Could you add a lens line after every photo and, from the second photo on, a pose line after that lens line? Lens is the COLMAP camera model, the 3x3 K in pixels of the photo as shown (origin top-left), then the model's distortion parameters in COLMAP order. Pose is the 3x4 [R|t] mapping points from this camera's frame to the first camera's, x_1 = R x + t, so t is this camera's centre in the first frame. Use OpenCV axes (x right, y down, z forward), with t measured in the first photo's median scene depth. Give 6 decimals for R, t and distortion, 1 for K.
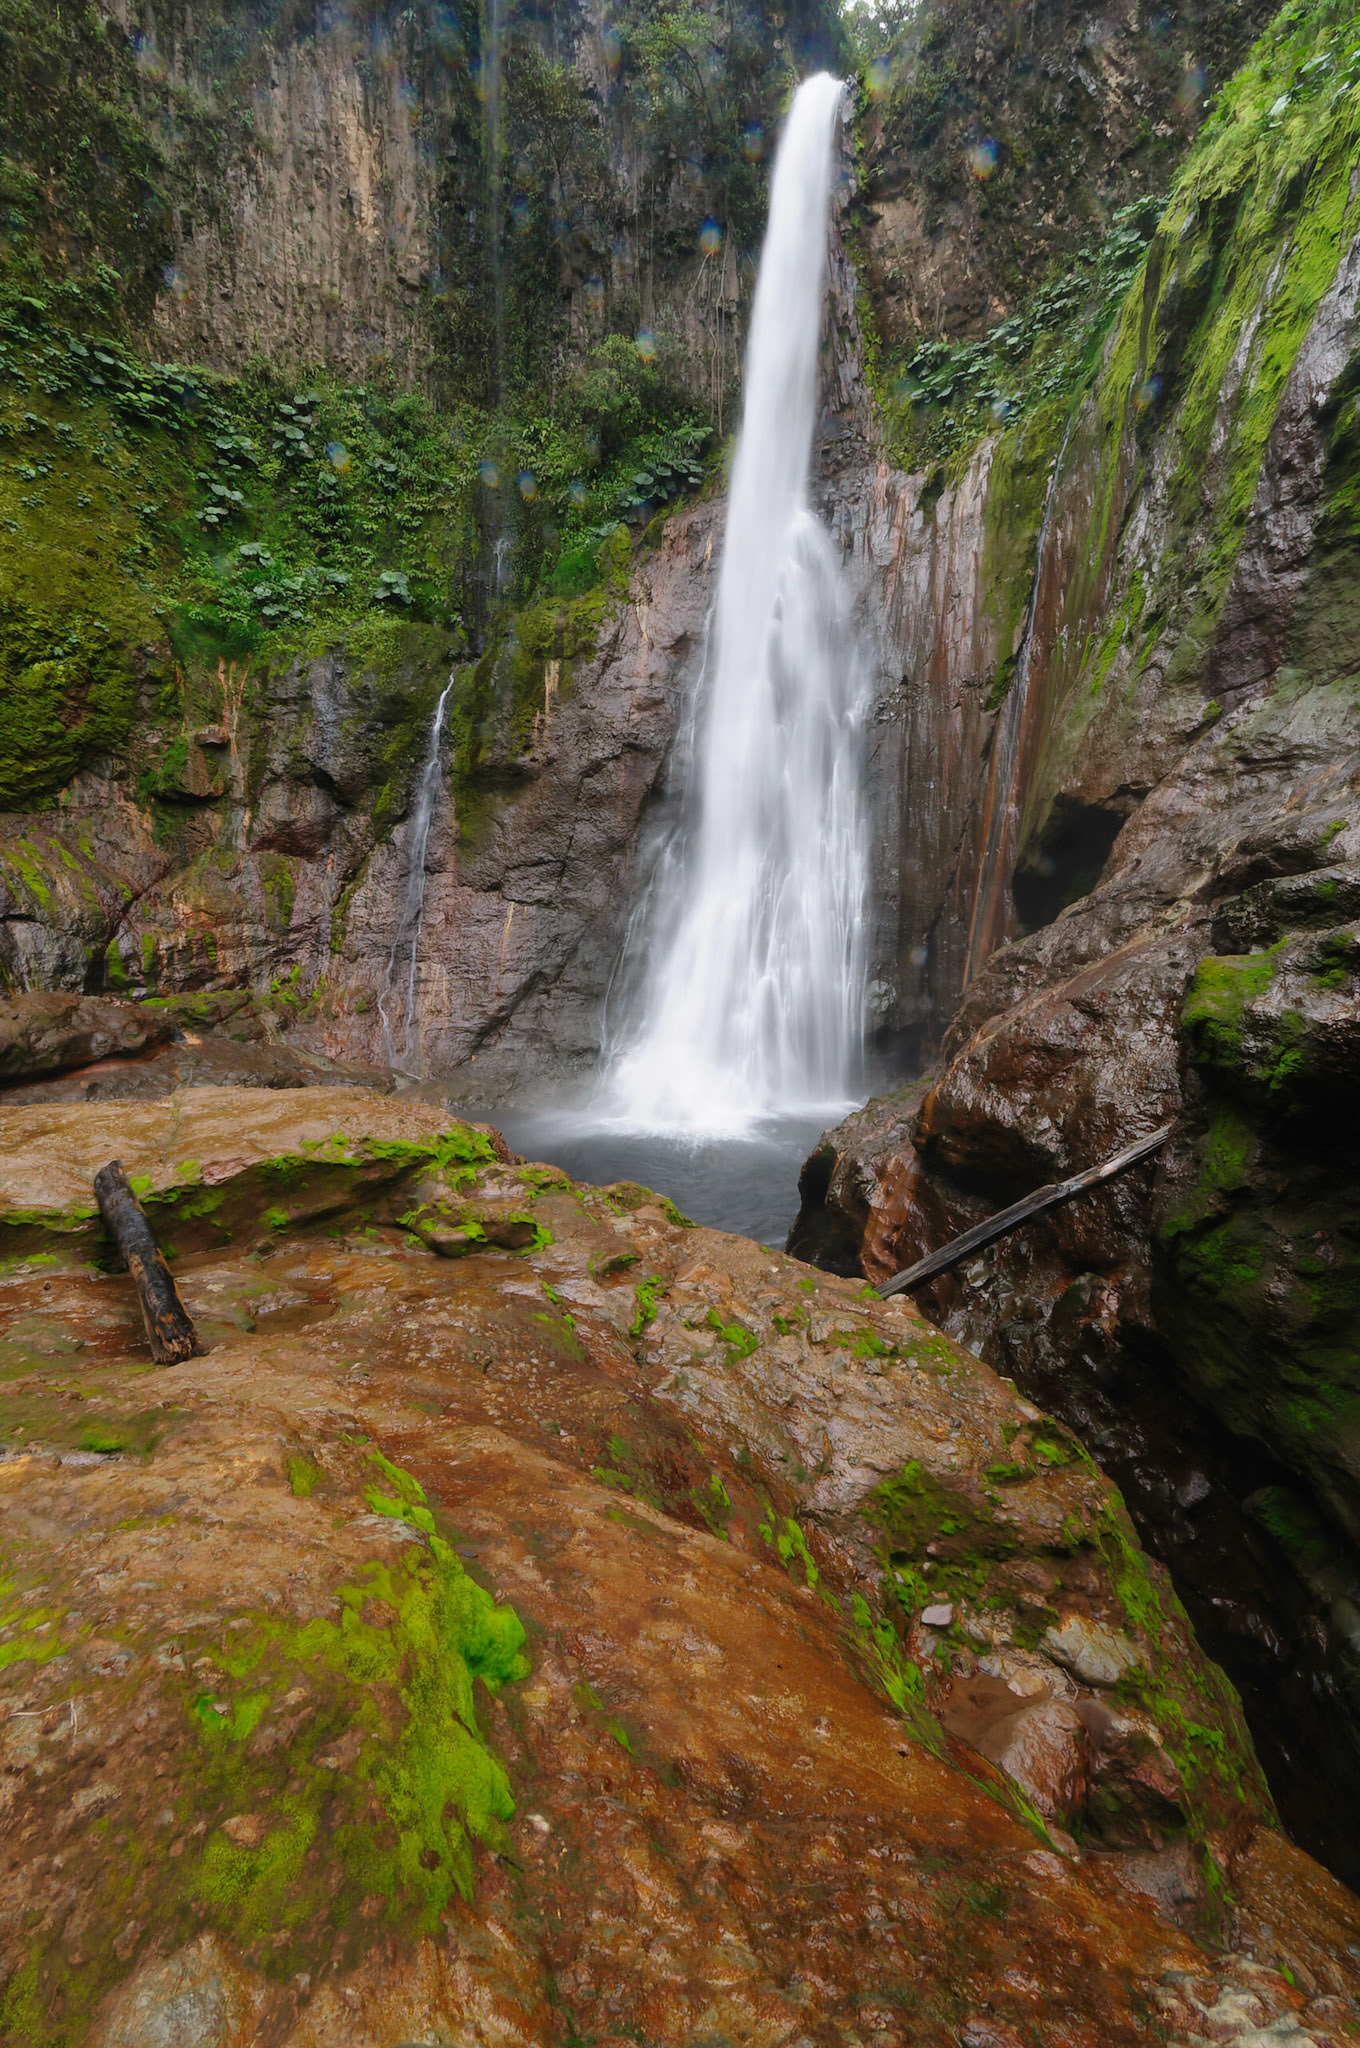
lens RADIAL K [[894.3, 0, 685.9], [0, 894.3, 998.3], [0, 0, 1]] dist [0.000689, -0.000582]
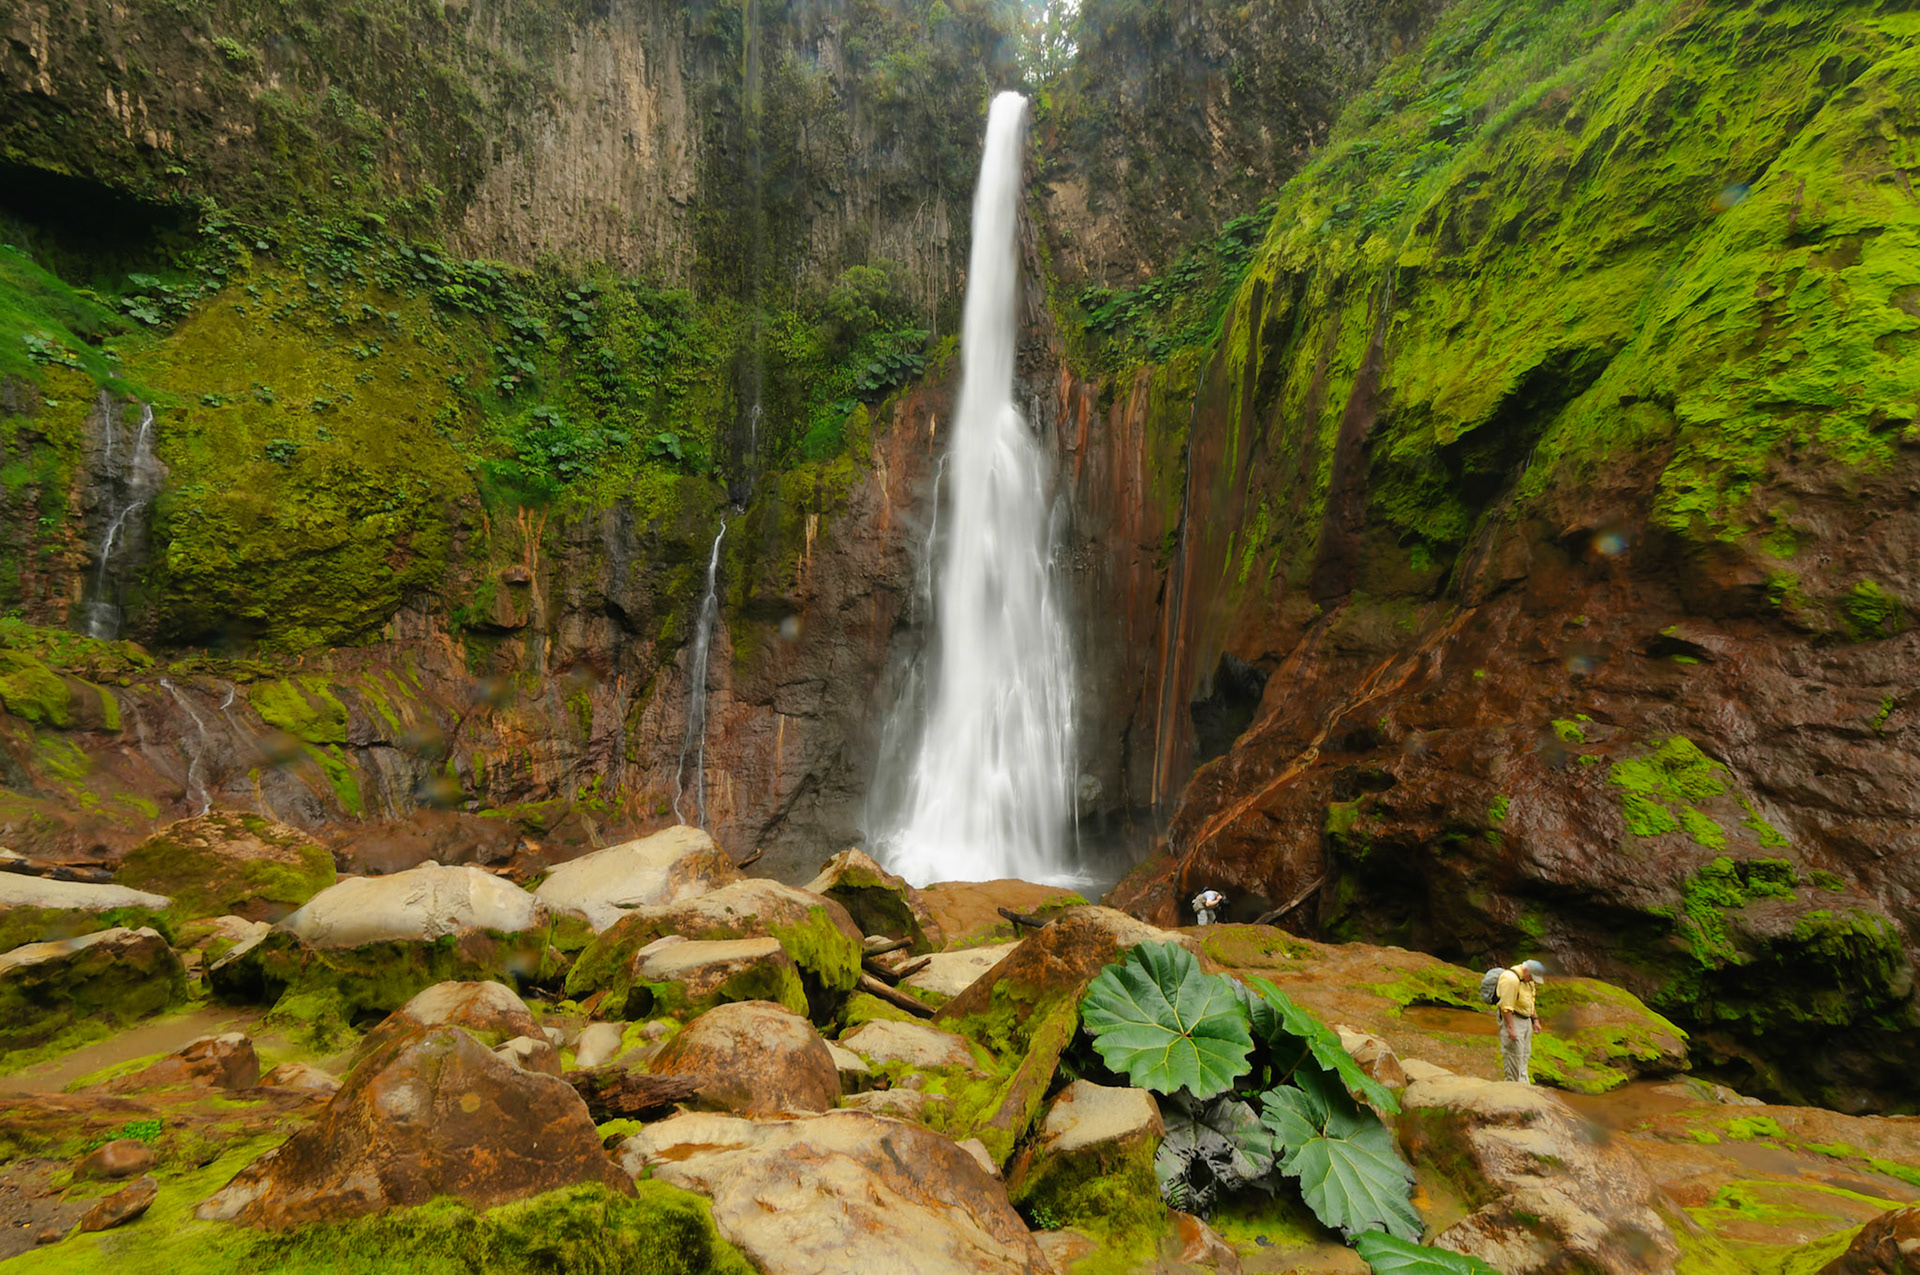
lens RADIAL K [[902.2, 0, 985.3], [0, 902.2, 641.7], [0, 0, 1]] dist [0.001663, -0.001053]
pose [[0.984716, -0.001814, 0.174157, -0.131264], [0.026135, 0.990163, -0.137459, -0.030291], [-0.172195, 0.139909, 0.975077, -0.219217]]
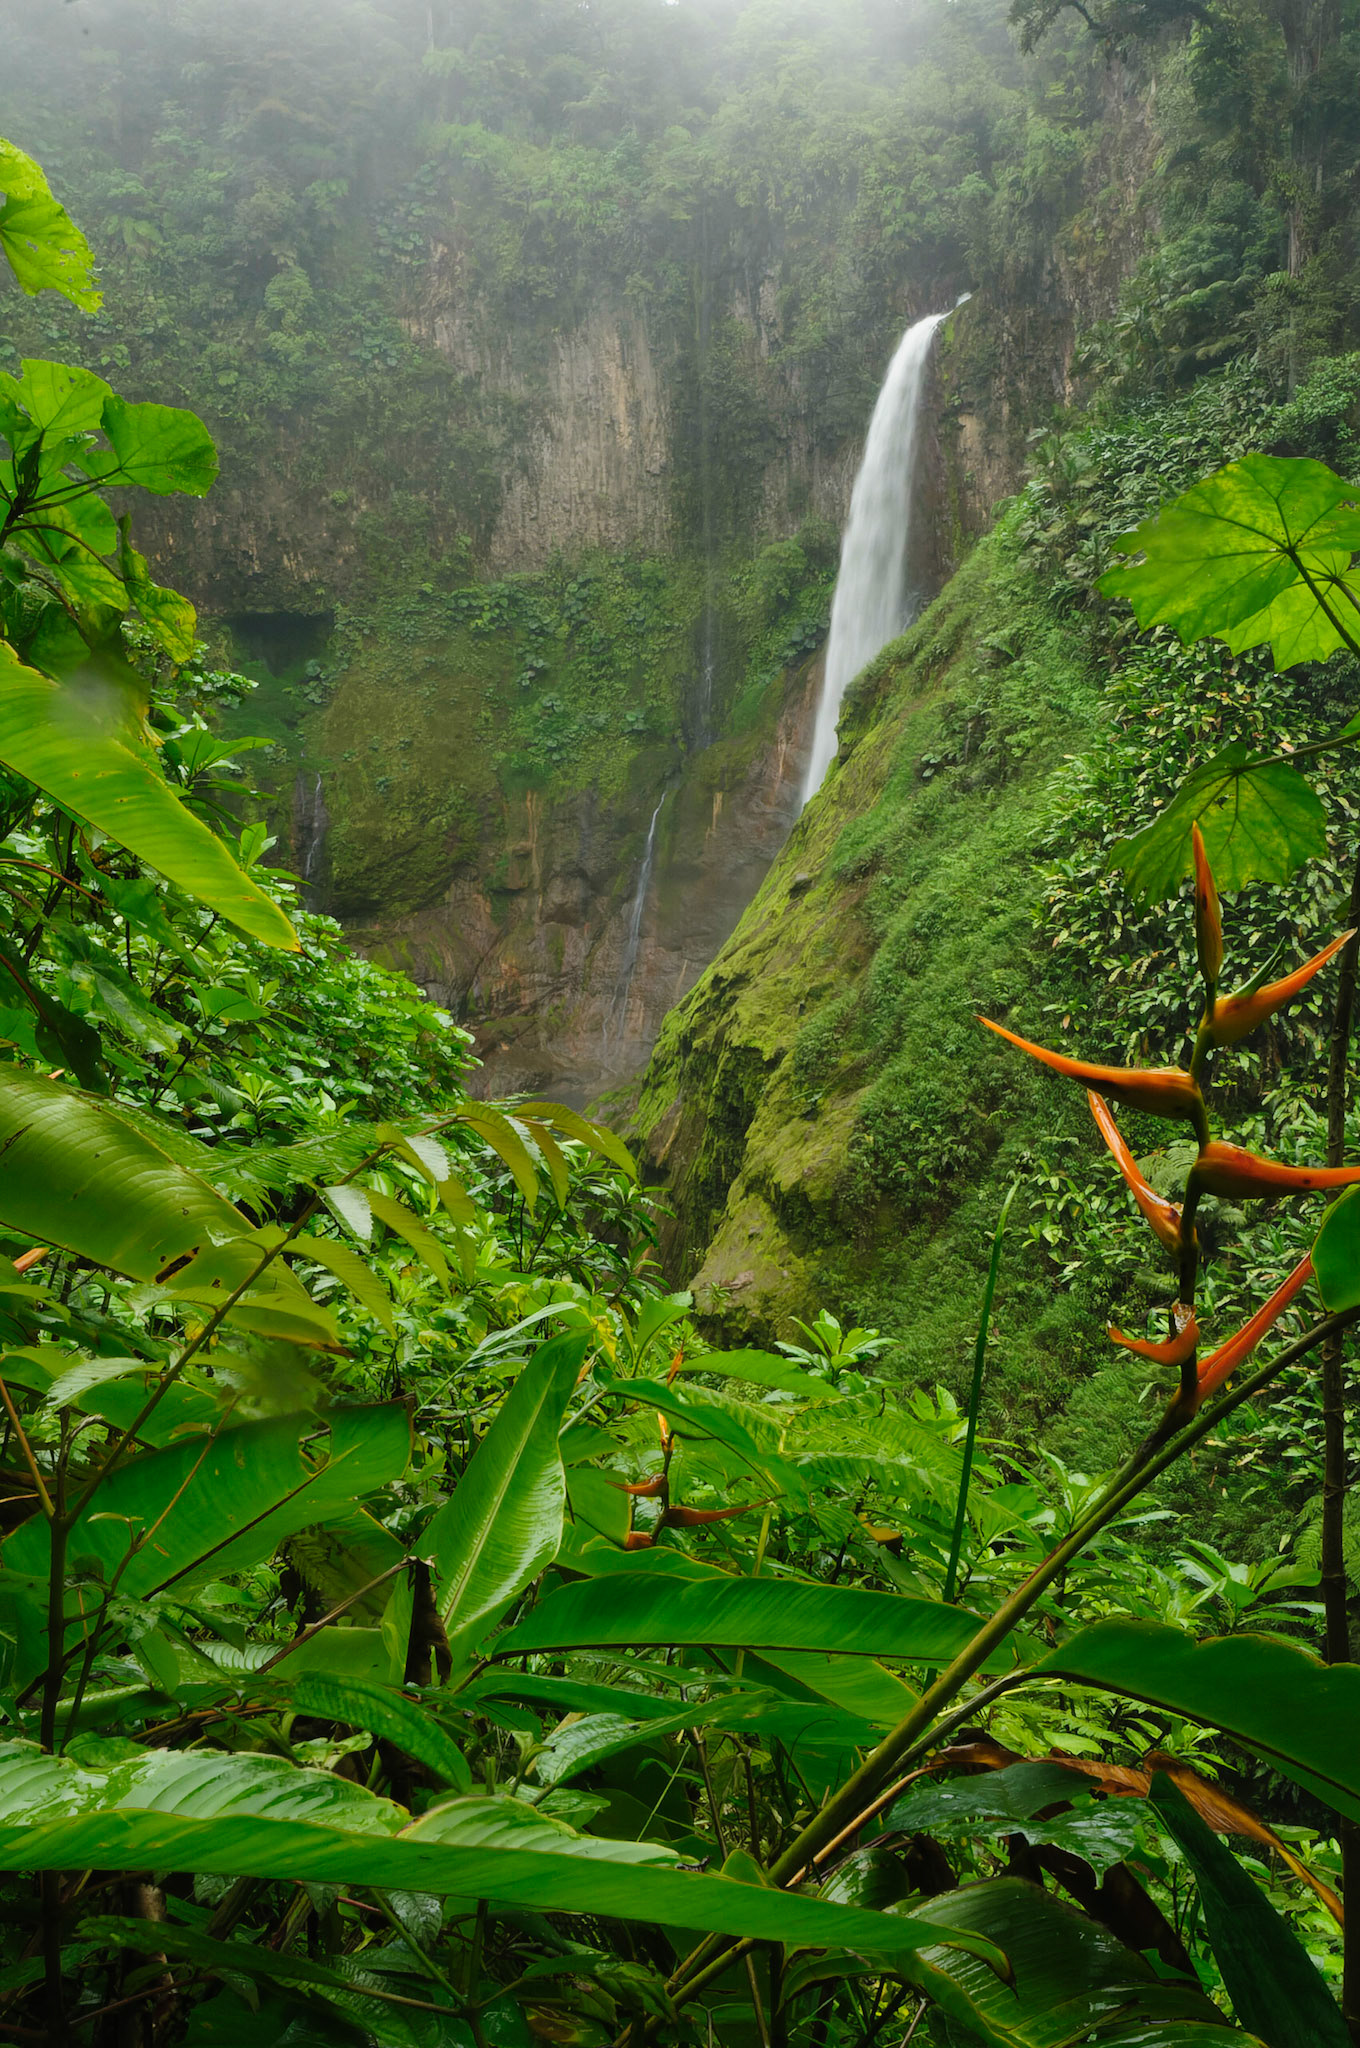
lens RADIAL K [[2064.5, 0, 678.3], [0, 2064.5, 988.8], [0, 0, 1]] dist [-0.006928, 0.001101]
pose [[0.884645, 0.046498, -0.463942, 1.395142], [0.001619, 0.994703, 0.102779, -0.406492], [0.466263, -0.091674, 0.879883, -2.072814]]
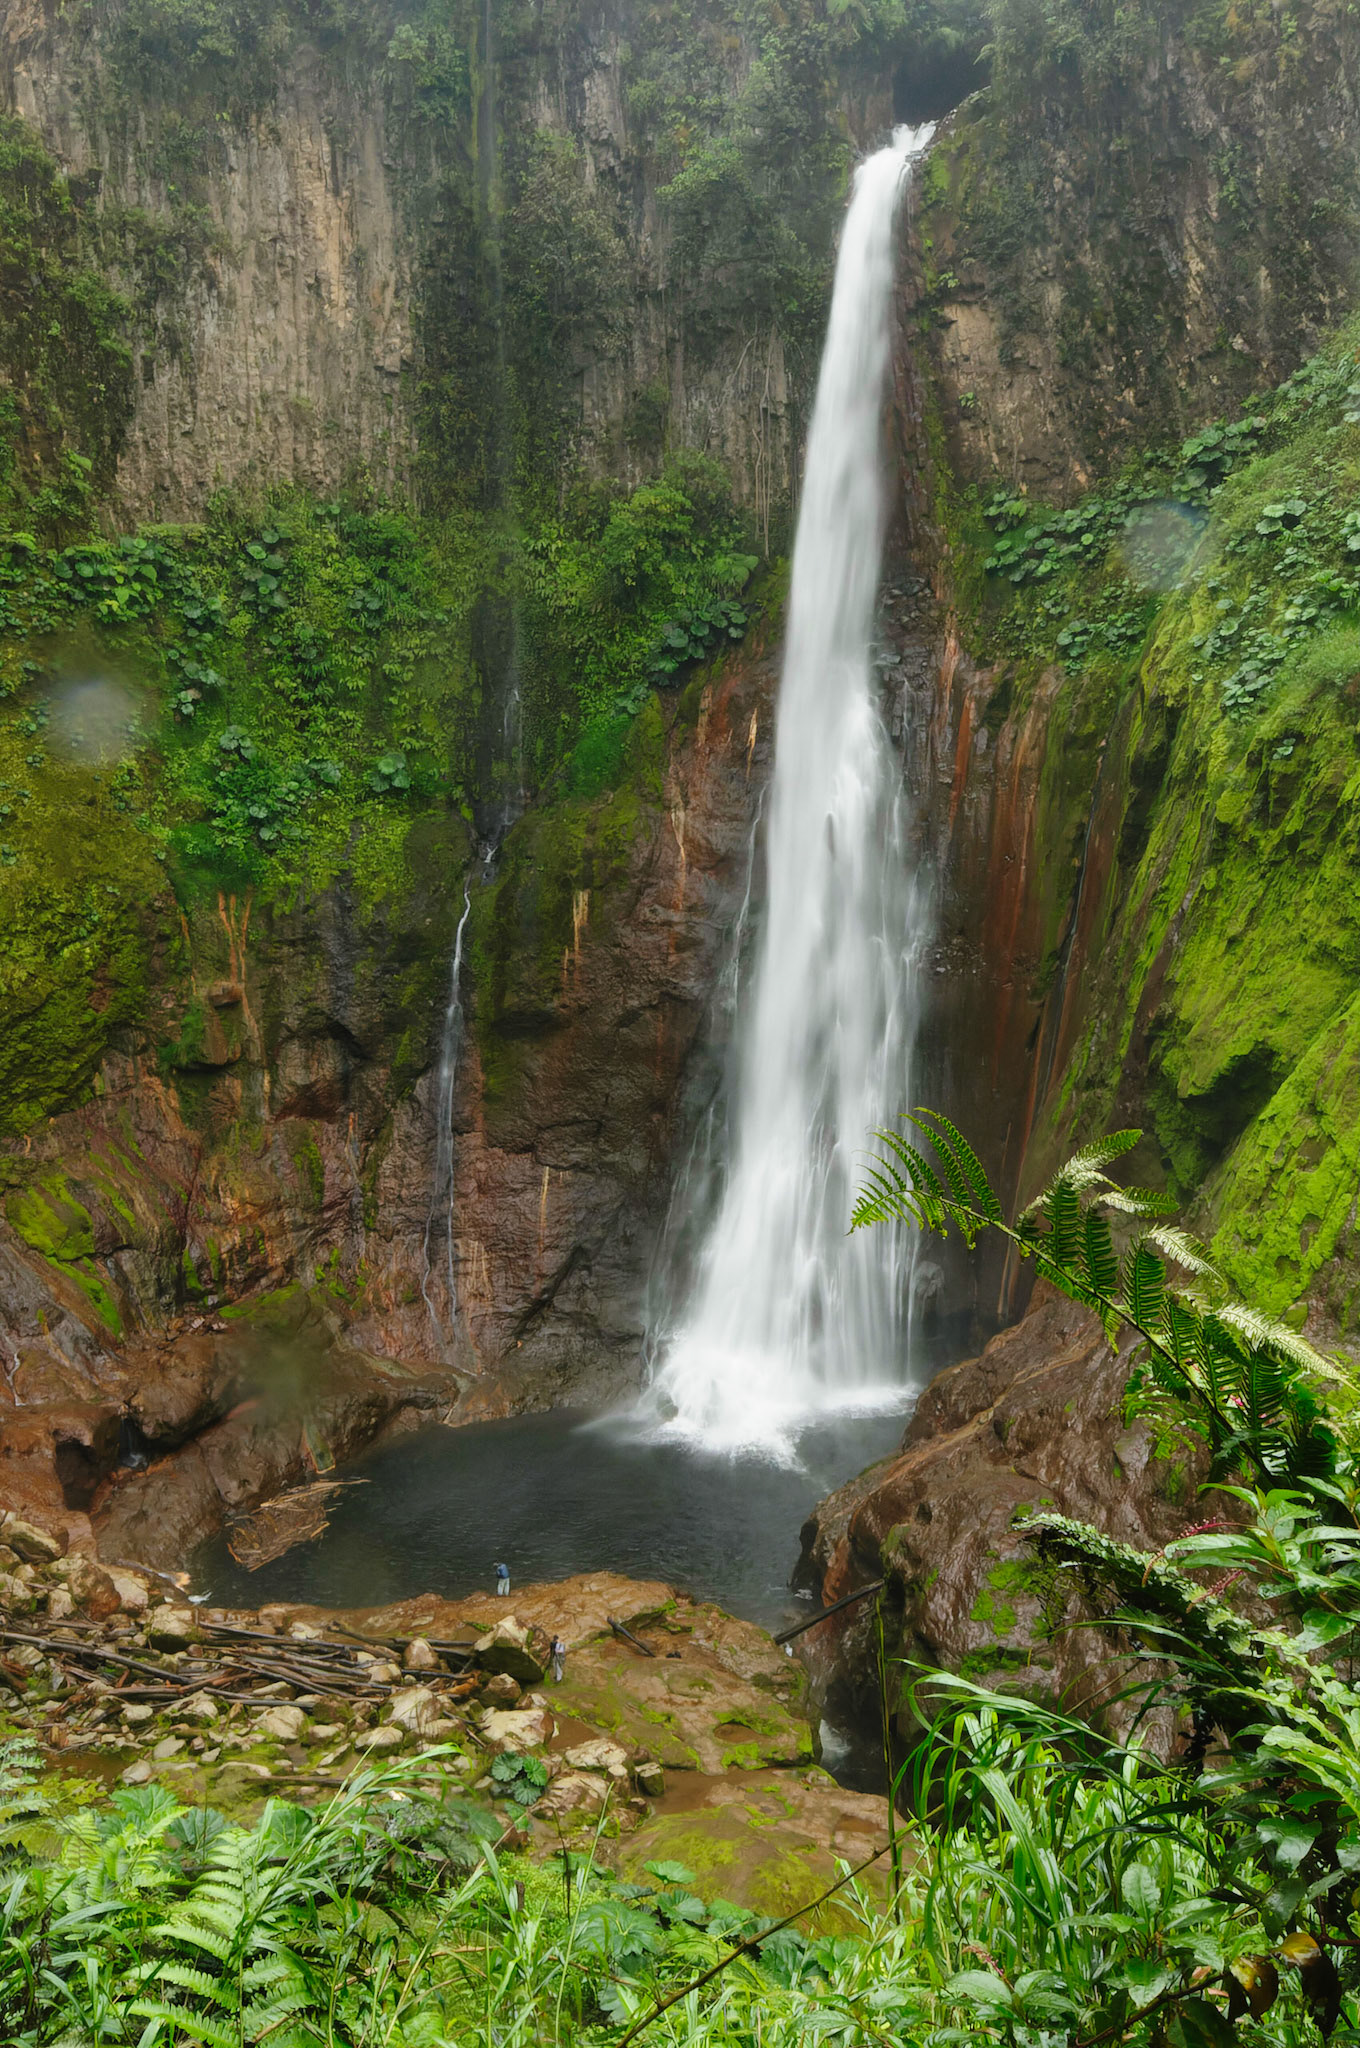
lens RADIAL K [[2064.5, 0, 678.3], [0, 2064.5, 988.8], [0, 0, 1]] dist [-0.006928, 0.001101]
pose [[0.999406, -0.009984, -0.032973, 0.017875], [0.013051, 0.995474, 0.094131, -0.475474], [0.031884, -0.094506, 0.995014, -1.096361]]
